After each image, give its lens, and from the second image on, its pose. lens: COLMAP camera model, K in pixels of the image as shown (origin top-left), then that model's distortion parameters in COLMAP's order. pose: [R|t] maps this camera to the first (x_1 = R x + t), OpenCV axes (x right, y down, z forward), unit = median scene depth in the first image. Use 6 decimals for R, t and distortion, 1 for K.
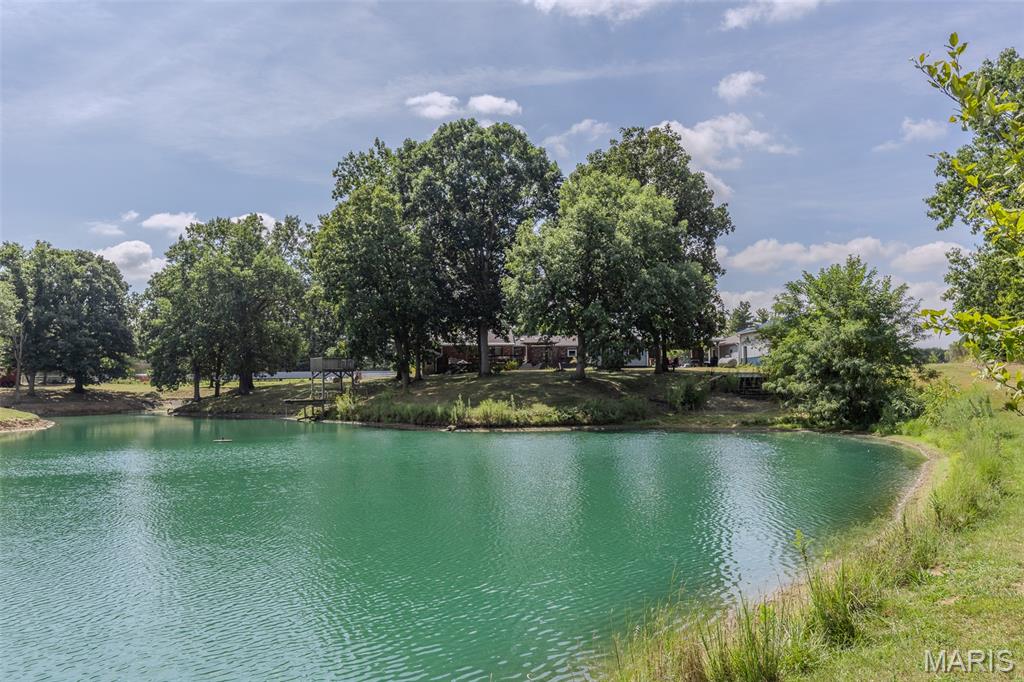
lens RADIAL K [[877.4, 0, 513.1], [0, 877.4, 334.0], [0, 0, 1]] dist [0.010757, -0.010252]
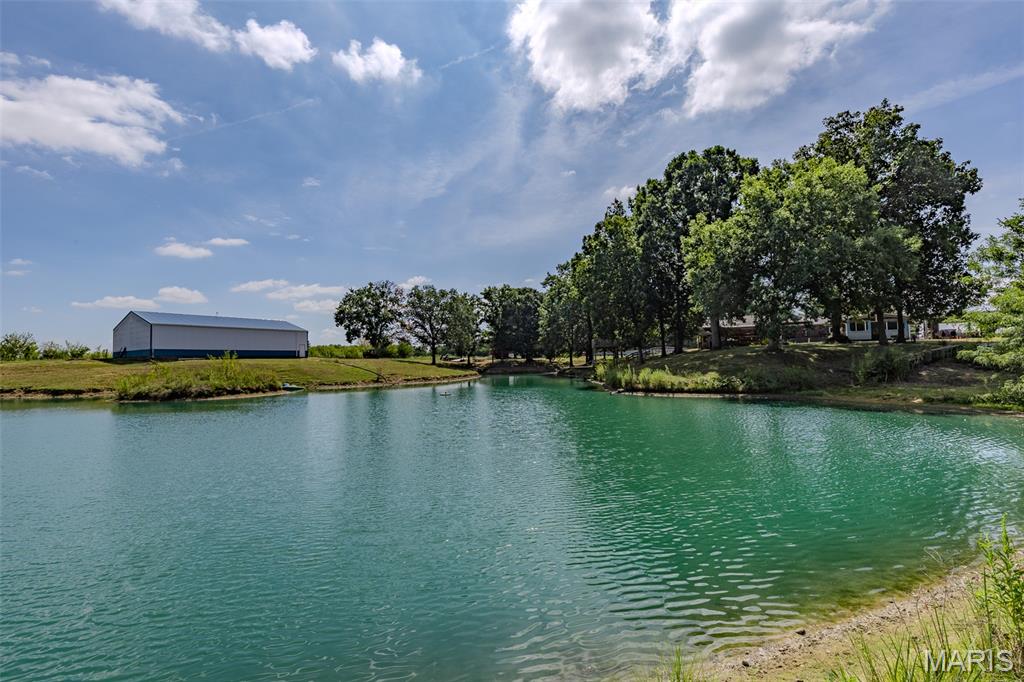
lens RADIAL K [[467.0, 0, 504.6], [0, 467.0, 337.3], [0, 0, 1]] dist [0.003479, 0.000586]
pose [[0.754167, -0.032394, -0.655883, 0.244577], [0.040119, 0.999190, -0.003219, 0.025887], [0.655456, -0.023886, 0.754856, 0.382187]]
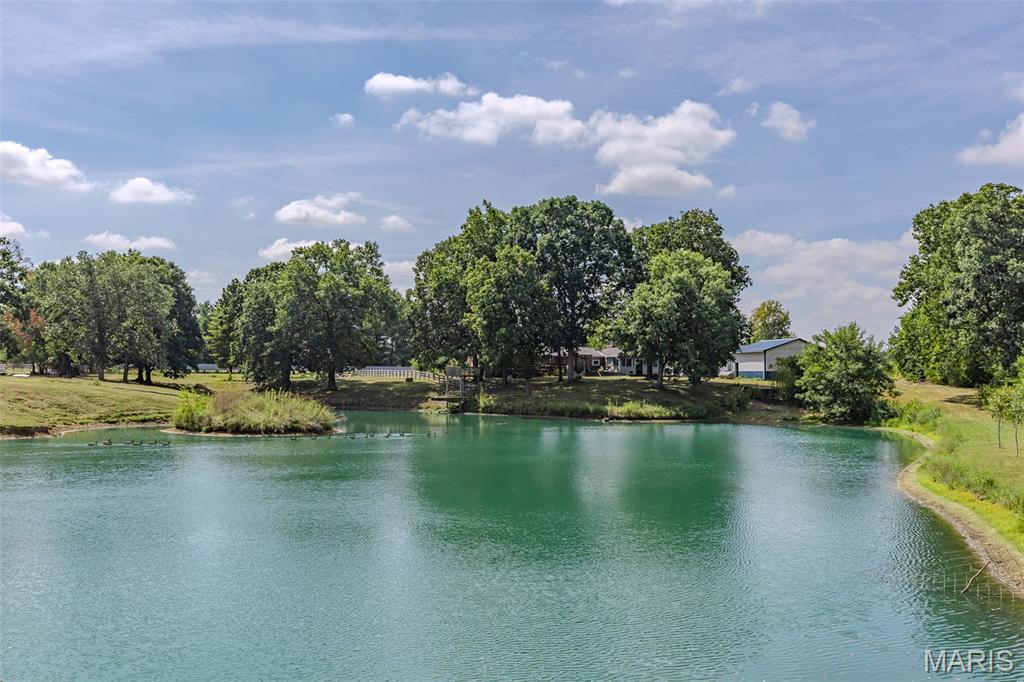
lens RADIAL K [[1001.3, 0, 509.9], [0, 1001.3, 335.7], [0, 0, 1]] dist [-0.006986, 0.000000]
pose [[0.989410, 0.030385, 0.141931, -0.500385], [-0.032735, 0.999362, 0.014257, -0.063265], [-0.141407, -0.018752, 0.989774, -0.757565]]
